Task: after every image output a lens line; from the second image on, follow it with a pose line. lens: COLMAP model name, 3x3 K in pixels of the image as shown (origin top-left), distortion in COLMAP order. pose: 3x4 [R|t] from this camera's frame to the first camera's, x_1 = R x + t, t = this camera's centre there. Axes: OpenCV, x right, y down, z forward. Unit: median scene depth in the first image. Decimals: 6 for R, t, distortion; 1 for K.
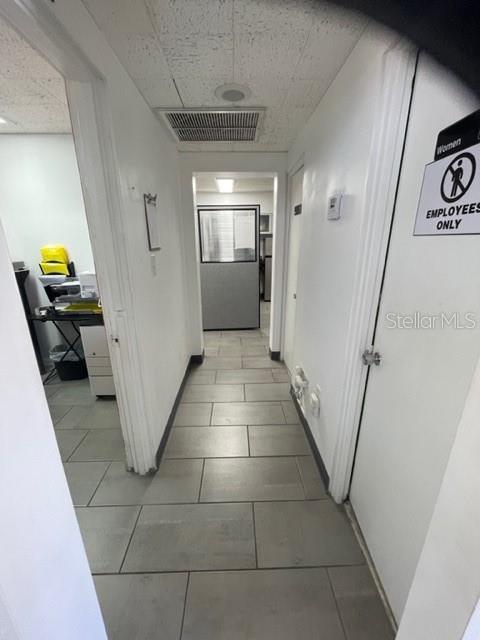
lens RADIAL K [[259.1, 0, 239.9], [0, 259.1, 321.0], [0, 0, 1]] dist [-0.003814, -0.000046]
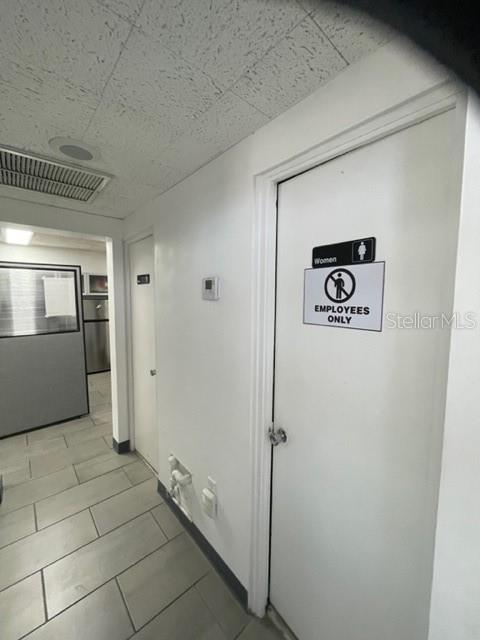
lens RADIAL K [[259.1, 0, 236.9], [0, 259.1, 316.7], [0, 0, 1]] dist [-0.003814, -0.000046]
pose [[0.762322, -0.042977, 0.645769, -0.143350], [0.182368, 0.971625, -0.150619, -0.109895], [-0.620973, 0.232588, 0.748529, 0.140773]]
